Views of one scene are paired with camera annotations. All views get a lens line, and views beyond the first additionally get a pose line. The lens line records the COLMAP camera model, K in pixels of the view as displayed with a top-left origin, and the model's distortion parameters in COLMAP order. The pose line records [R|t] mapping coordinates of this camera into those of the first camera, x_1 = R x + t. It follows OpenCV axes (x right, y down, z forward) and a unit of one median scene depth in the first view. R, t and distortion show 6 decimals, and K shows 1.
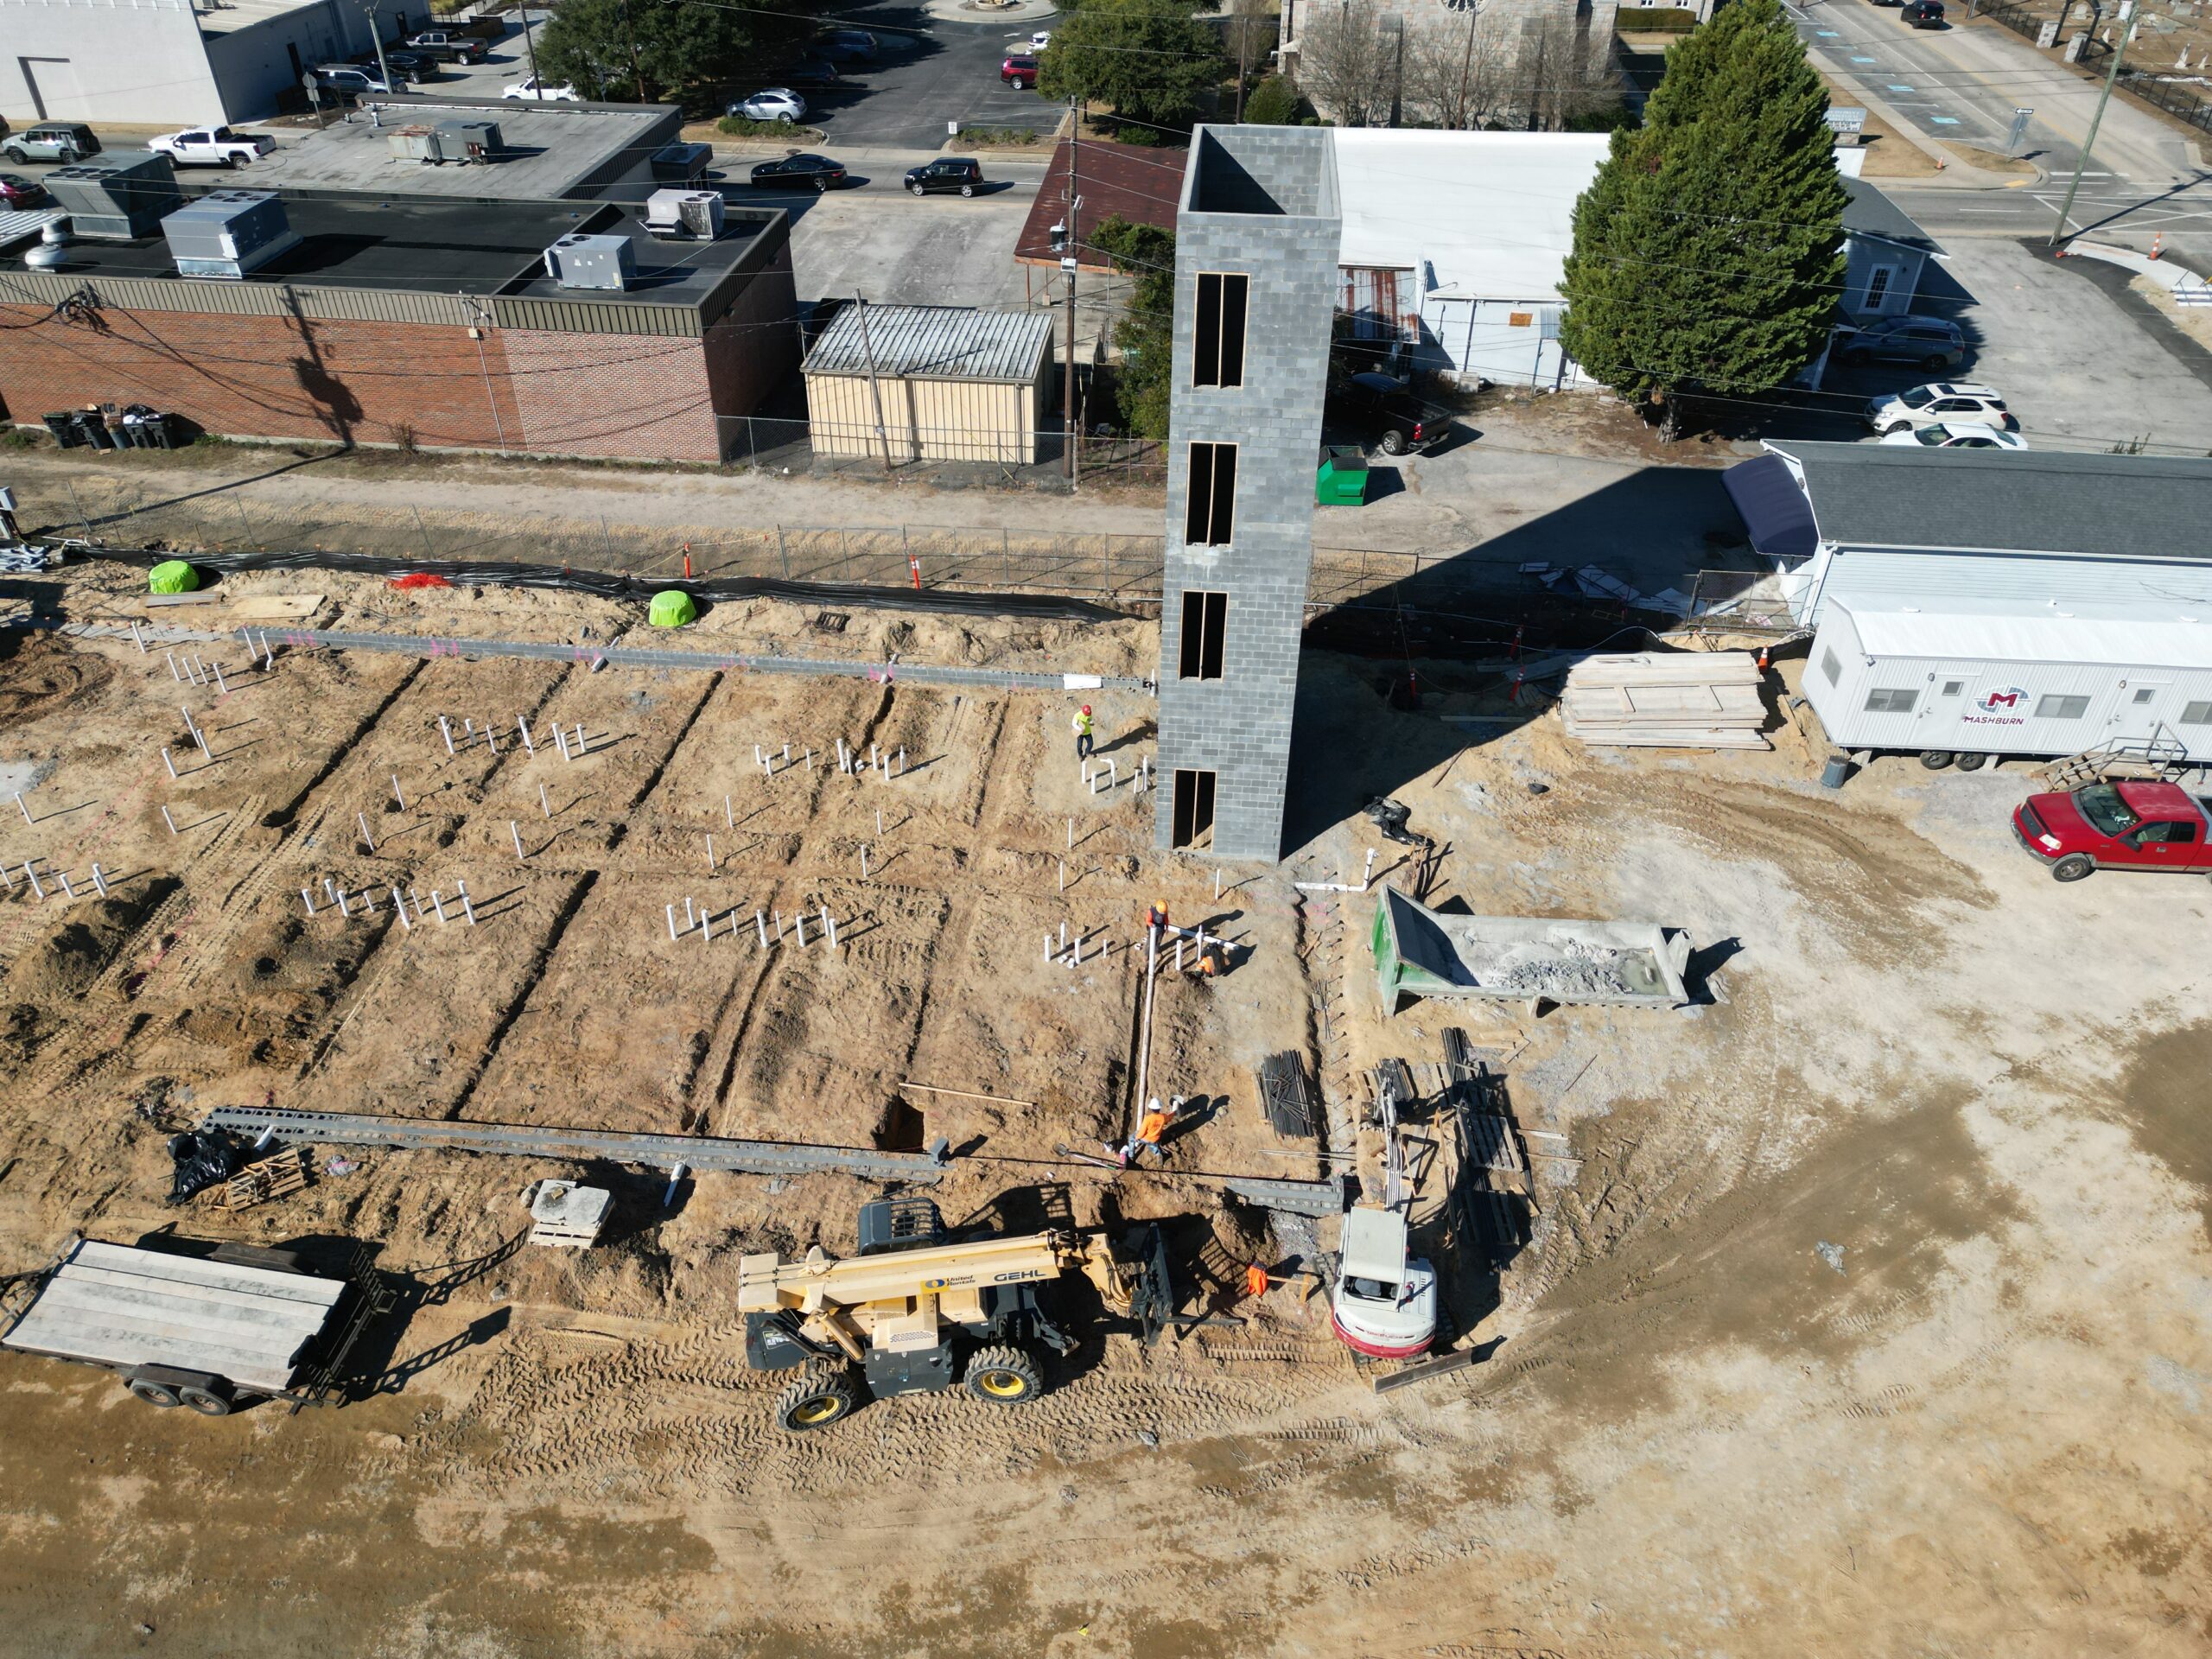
lens RADIAL K [[1562.4, 0, 1098.5], [0, 1562.4, 811.2], [0, 0, 1]] dist [0.058428, -0.042485]
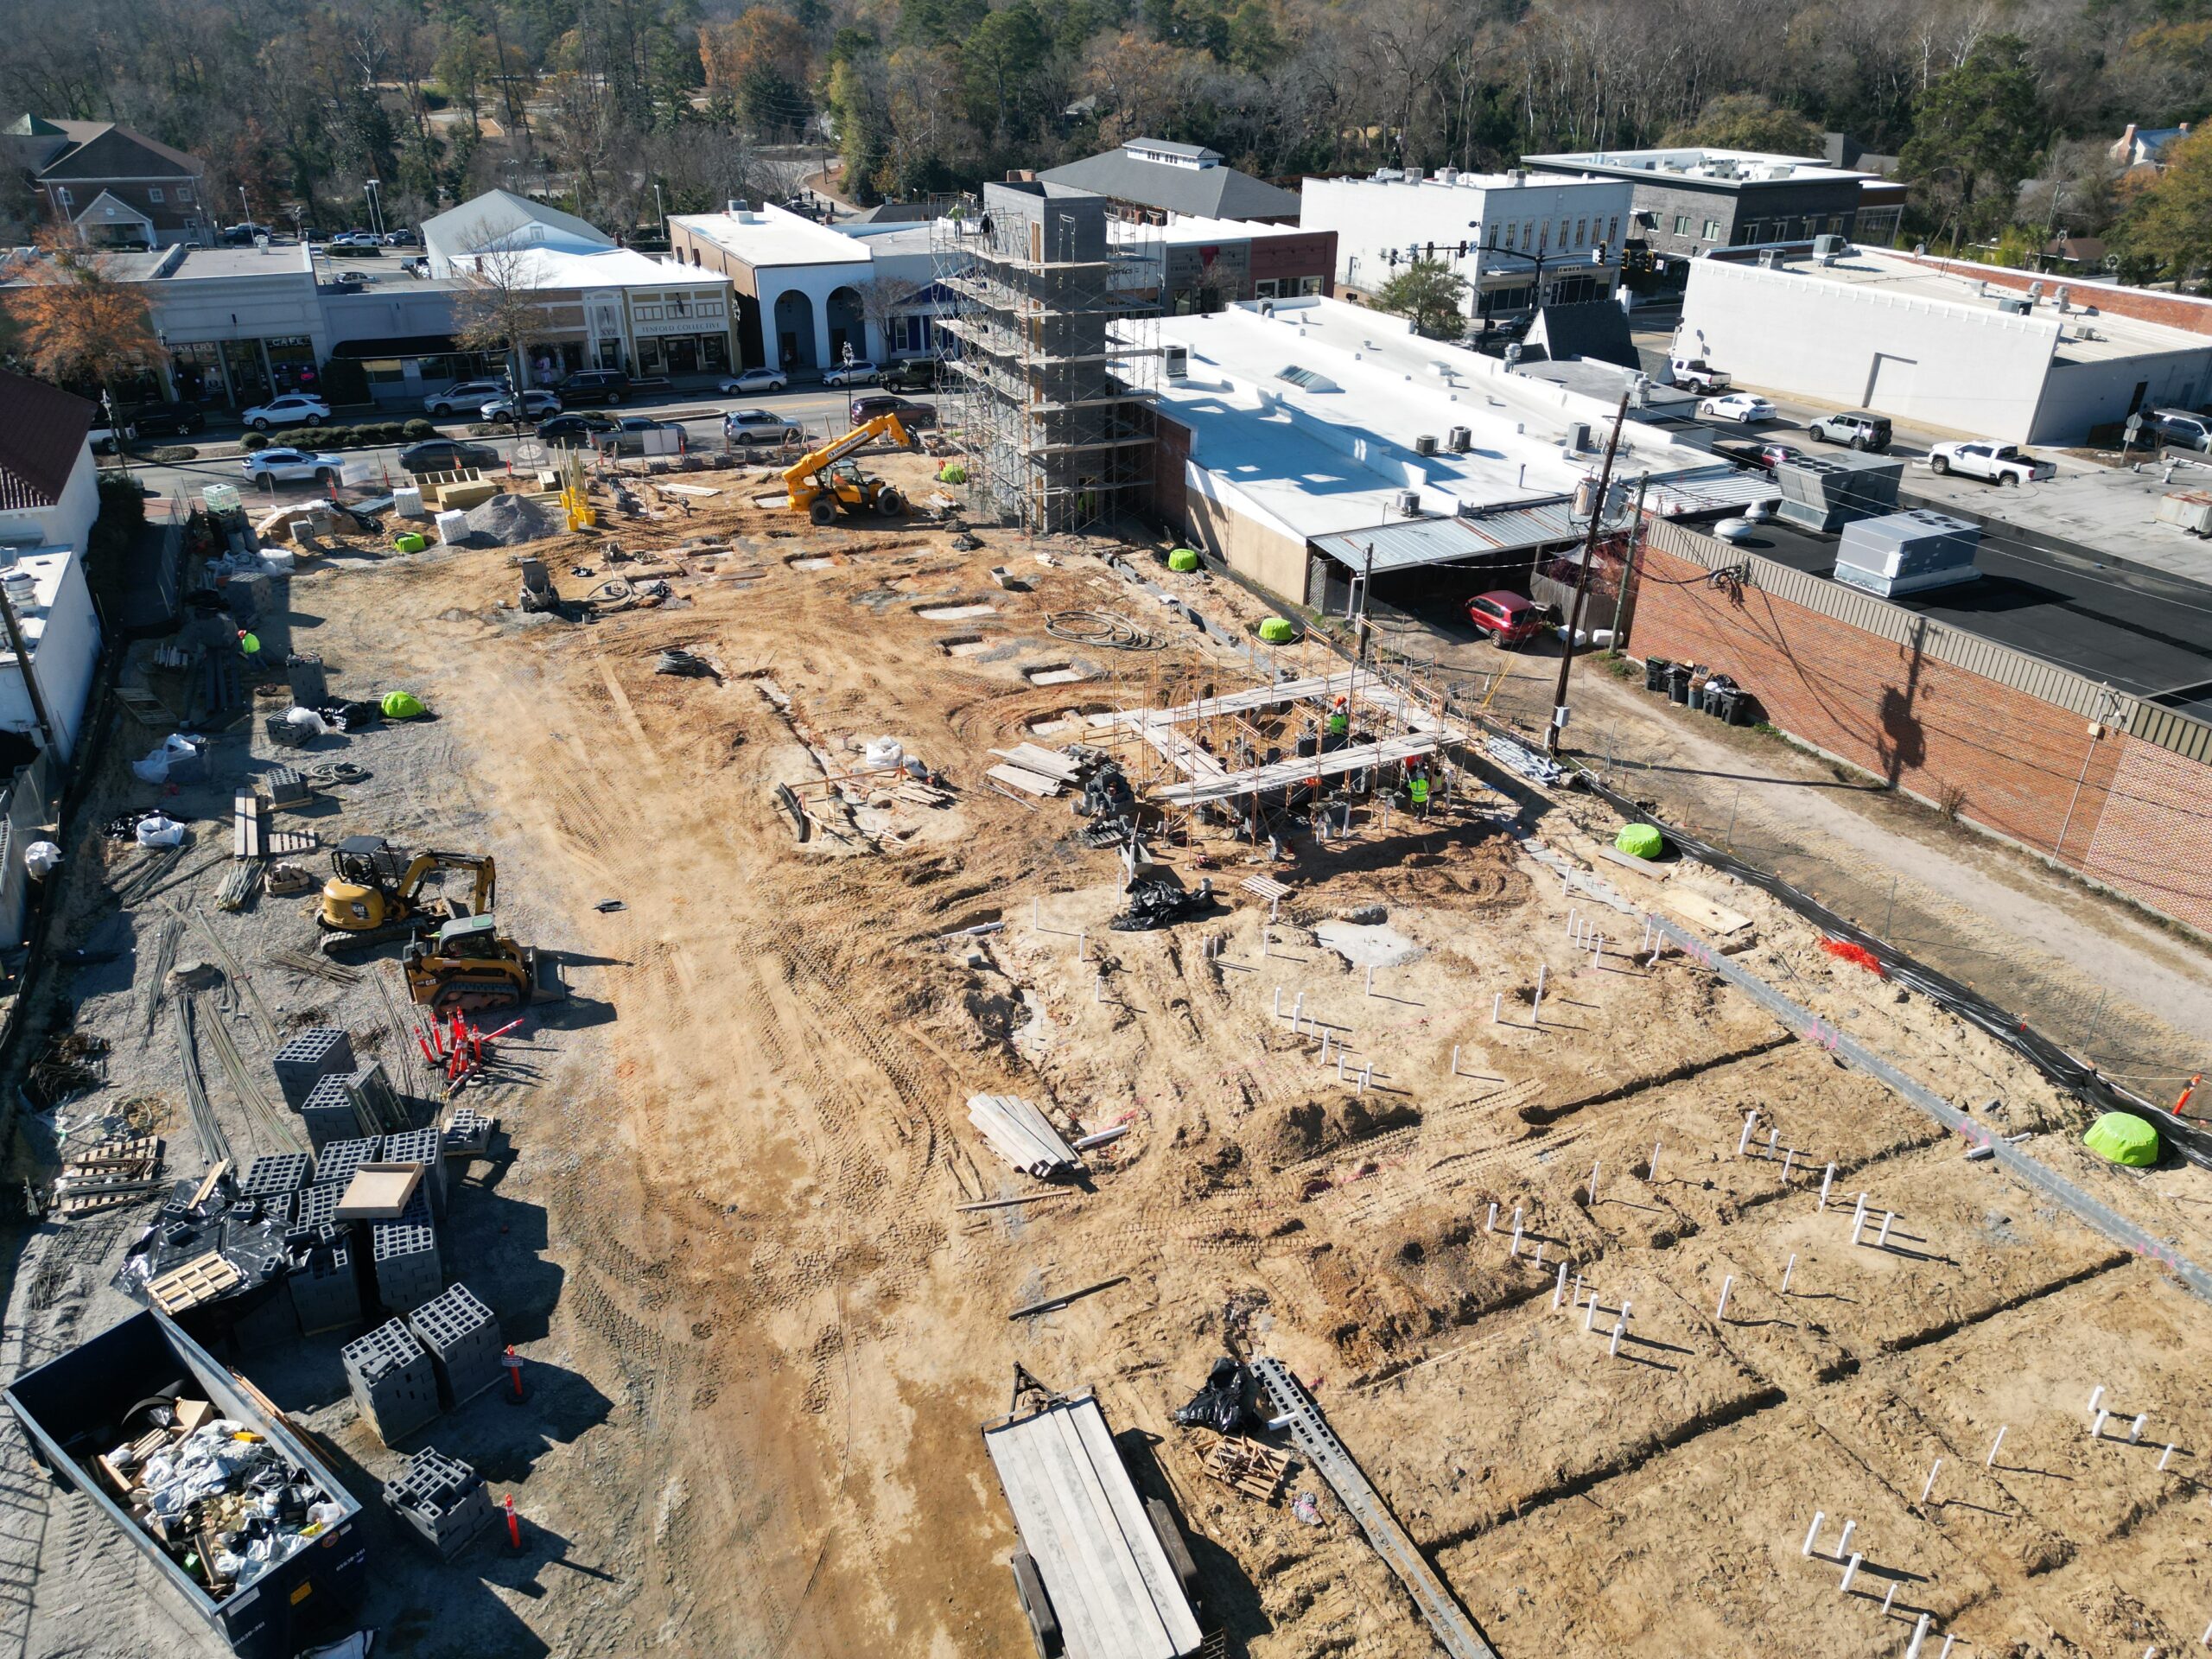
lens RADIAL K [[1562.4, 0, 1116.6], [0, 1562.4, 812.6], [0, 0, 1]] dist [0.058428, -0.042485]
pose [[0.517477, 0.393735, -0.759730, -0.005619], [-0.513155, 0.853277, 0.092689, -0.086961], [0.684755, 0.341895, 0.643598, 0.131810]]
